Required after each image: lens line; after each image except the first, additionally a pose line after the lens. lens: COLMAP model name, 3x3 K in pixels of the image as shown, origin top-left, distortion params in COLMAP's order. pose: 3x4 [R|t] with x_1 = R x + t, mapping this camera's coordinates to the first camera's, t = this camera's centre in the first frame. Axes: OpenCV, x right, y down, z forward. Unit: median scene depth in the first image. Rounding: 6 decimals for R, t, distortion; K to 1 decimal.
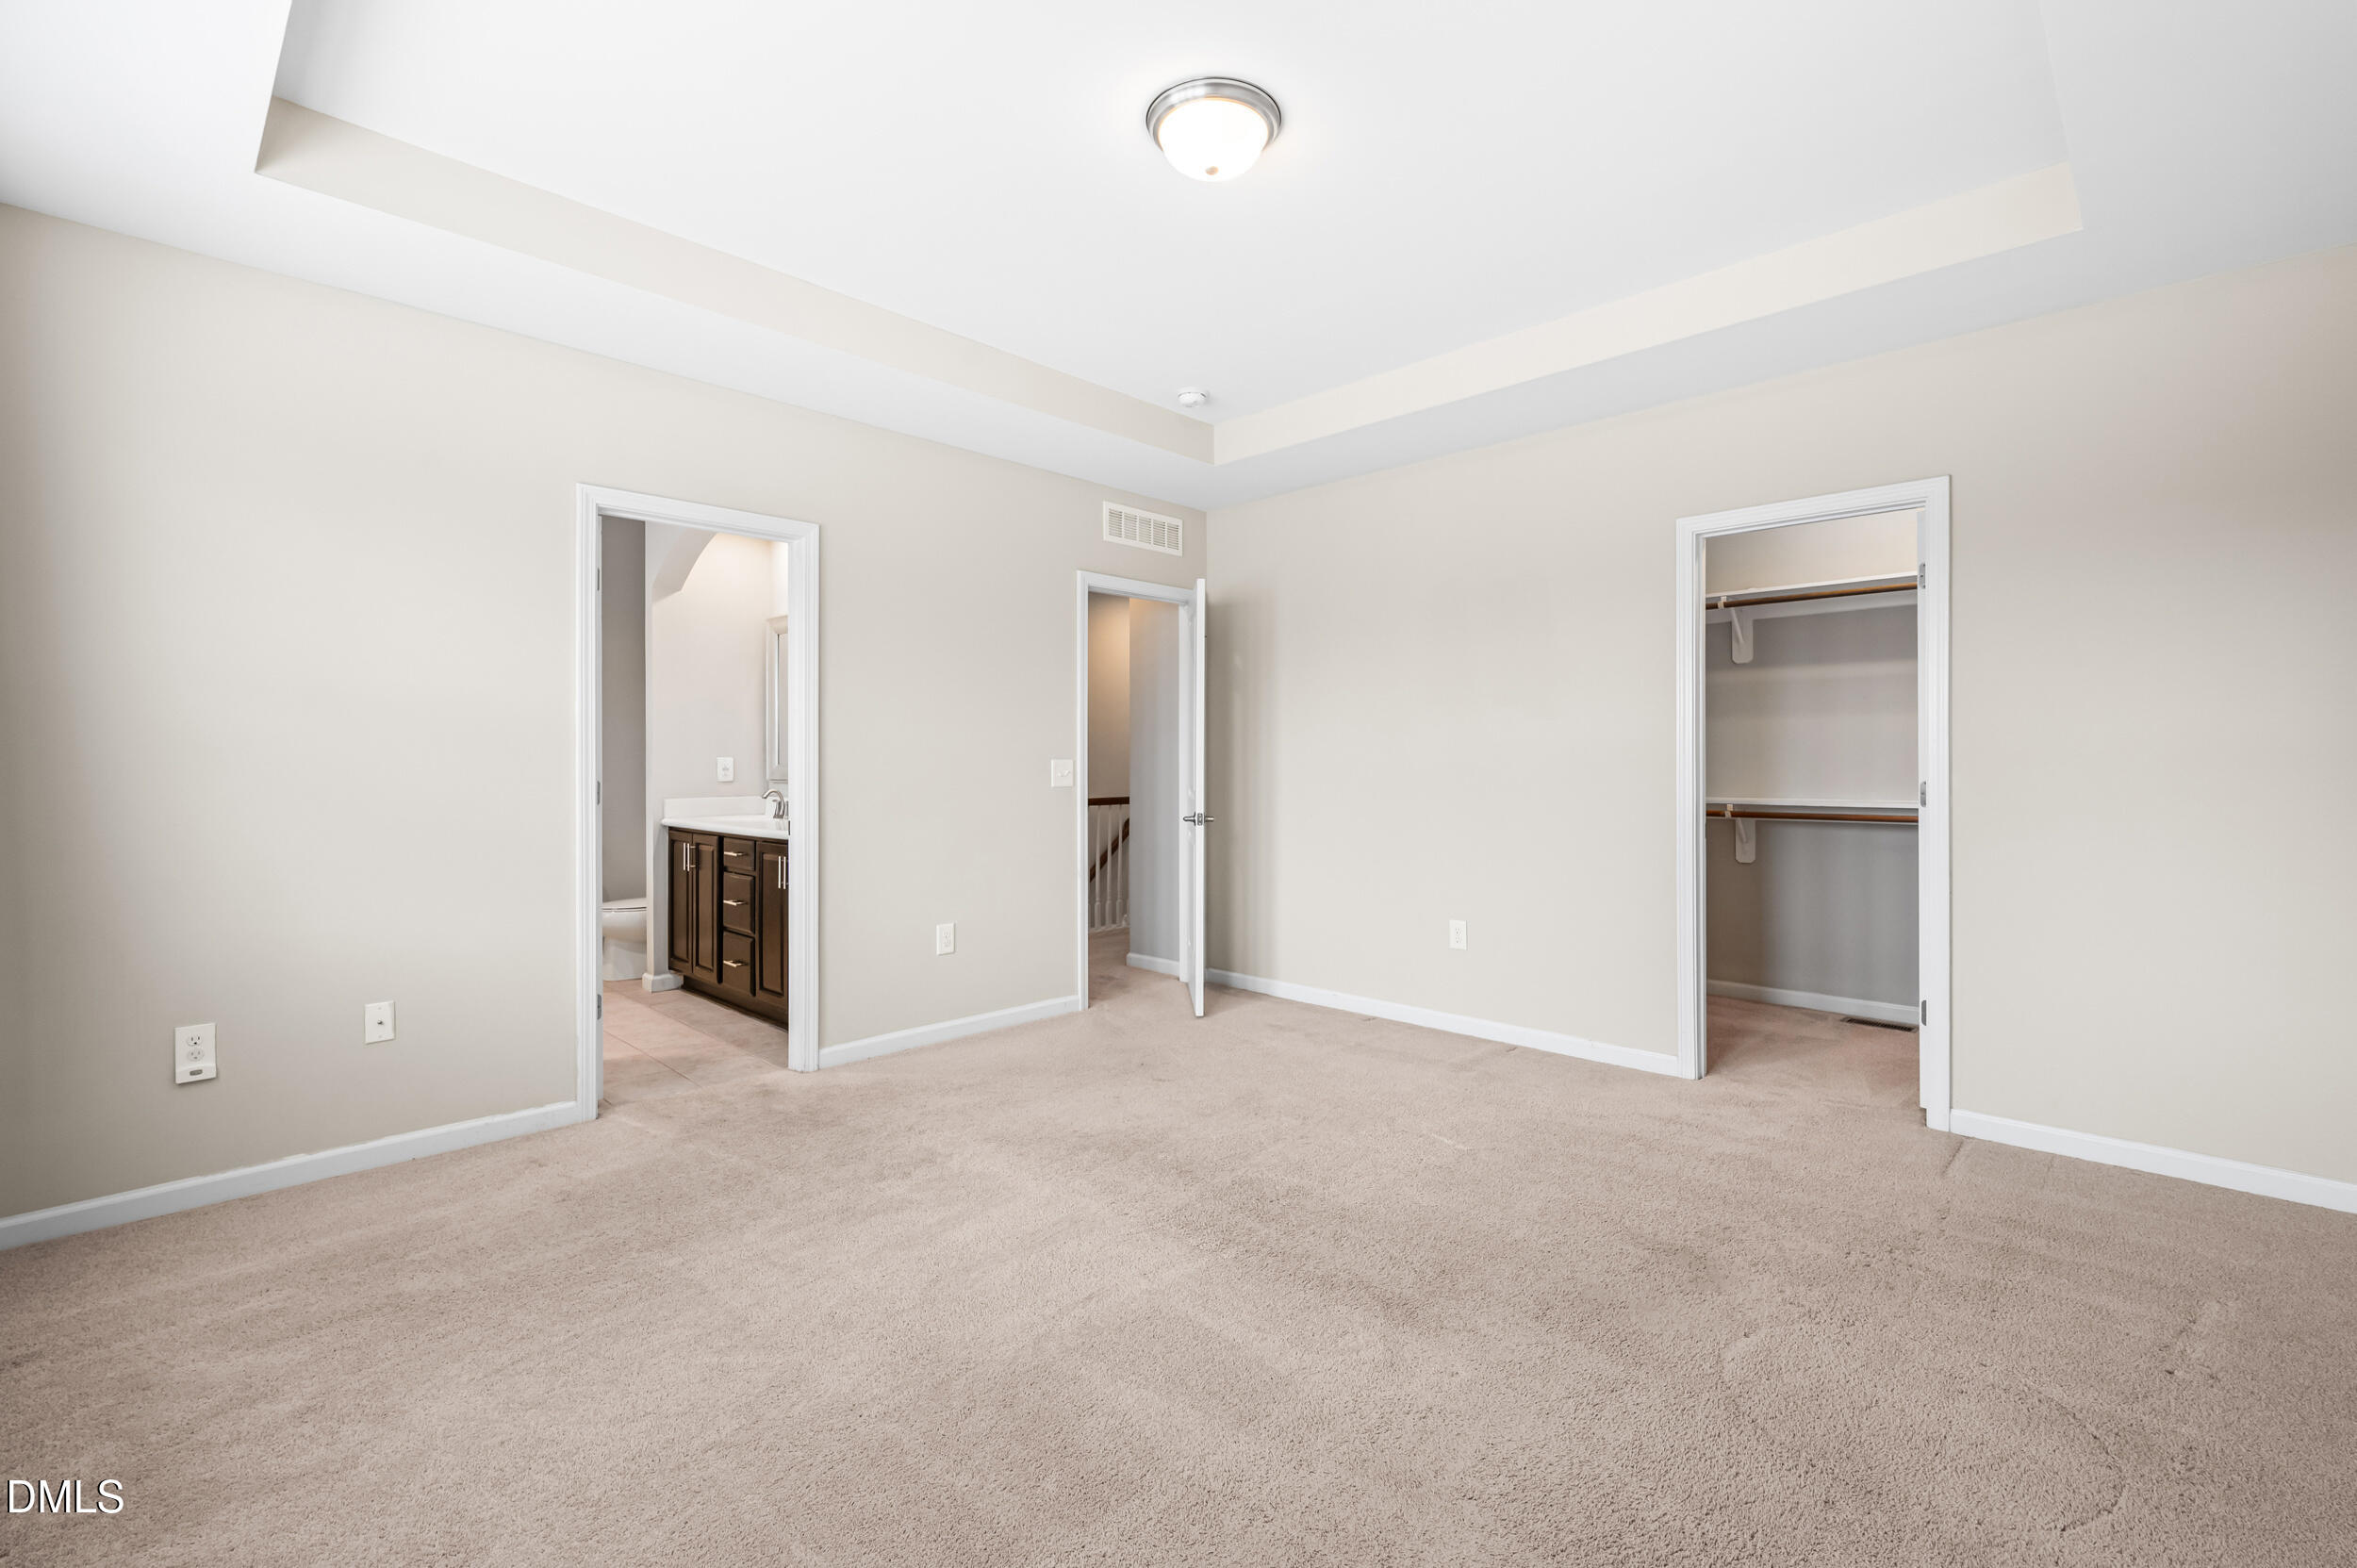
lens RADIAL K [[1003.0, 0, 1181.8], [0, 1003.0, 773.4], [0, 0, 1]] dist [-0.001314, -0.000573]
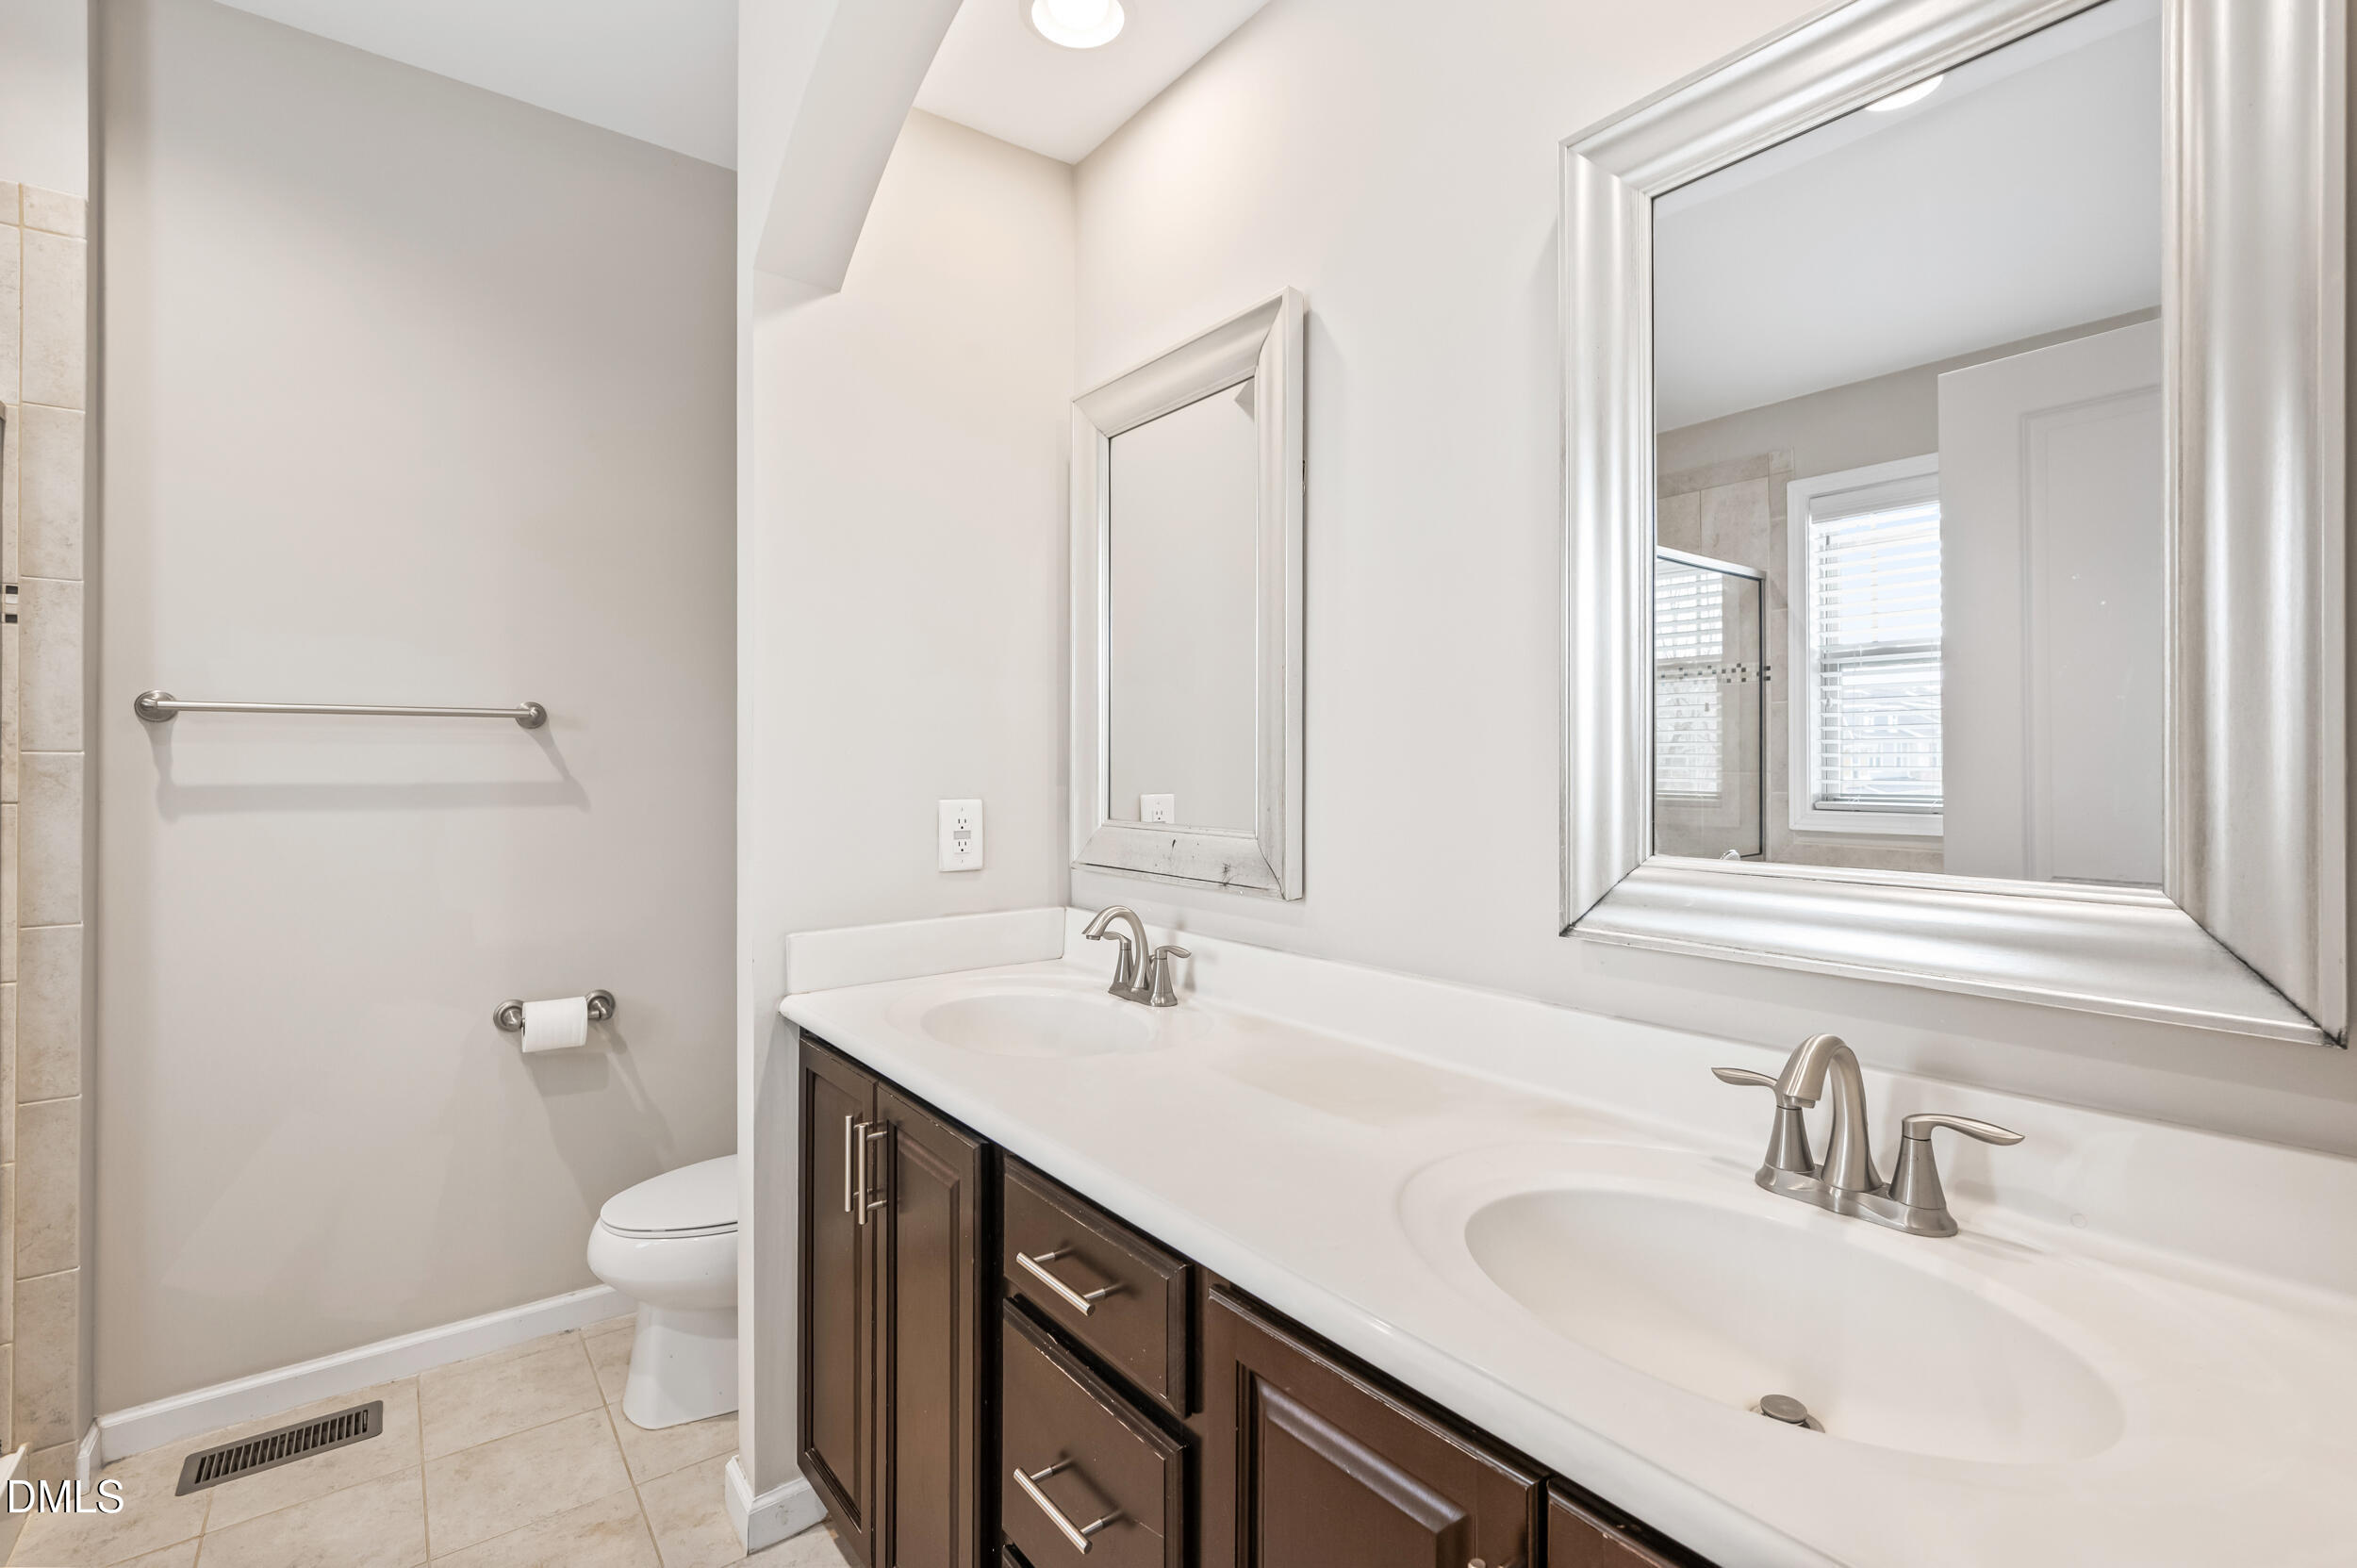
lens RADIAL K [[1003.0, 0, 1181.8], [0, 1003.0, 773.4], [0, 0, 1]] dist [-0.001314, -0.000573]
pose [[0.990710, 0.006057, -0.135857, -0.349685], [-0.006040, 0.999982, 0.000538, -0.026648], [0.135858, 0.000288, 0.990728, 0.702370]]
